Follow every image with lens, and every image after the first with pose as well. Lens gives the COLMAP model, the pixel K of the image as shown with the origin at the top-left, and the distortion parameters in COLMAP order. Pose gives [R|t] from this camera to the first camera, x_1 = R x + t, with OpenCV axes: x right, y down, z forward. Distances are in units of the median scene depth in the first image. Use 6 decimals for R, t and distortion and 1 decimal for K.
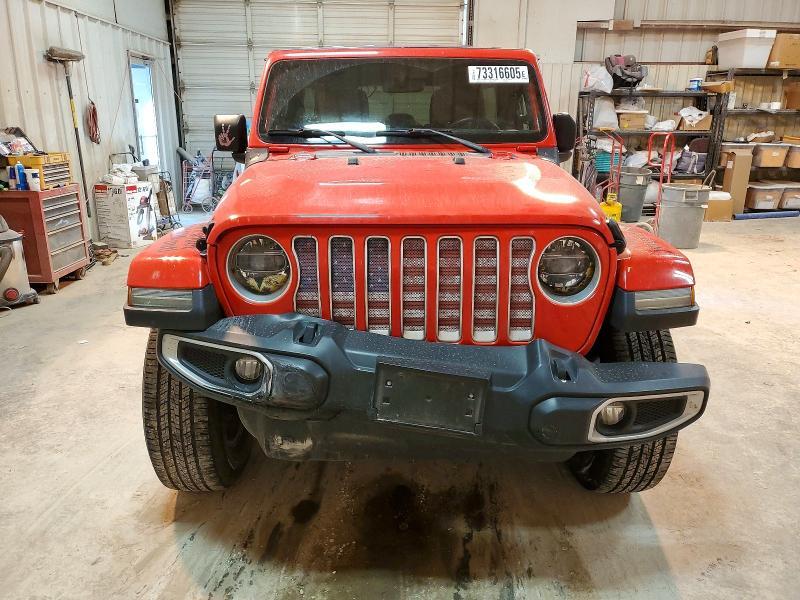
lens RADIAL K [[637.7, 0, 400.0], [0, 637.7, 300.0], [0, 0, 1]] dist [0.010536, -0.001674]
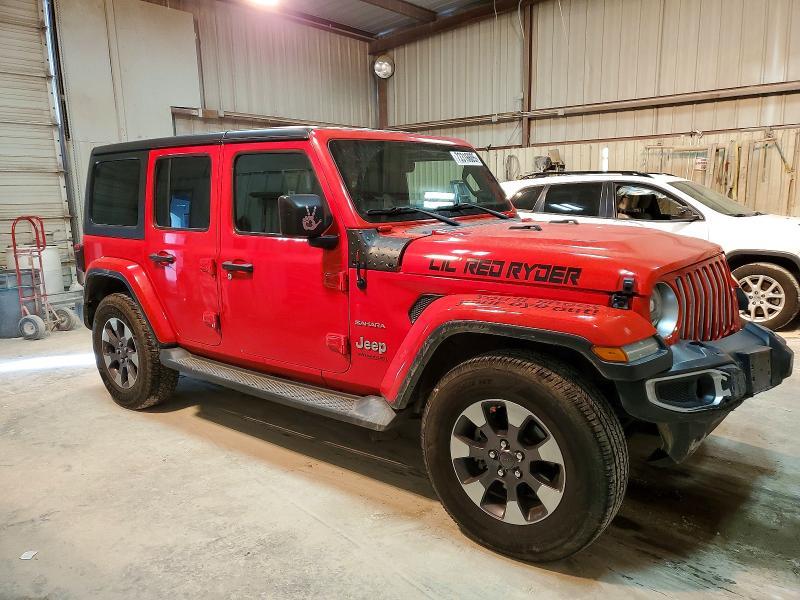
lens RADIAL K [[631.3, 0, 400.0], [0, 631.3, 300.0], [0, 0, 1]] dist [0.045395, -0.007368]
pose [[0.631219, -0.149573, 0.761046, -0.716560], [0.239383, 0.970894, -0.007730, -0.086730], [-0.737739, 0.187061, 0.648652, 0.278128]]
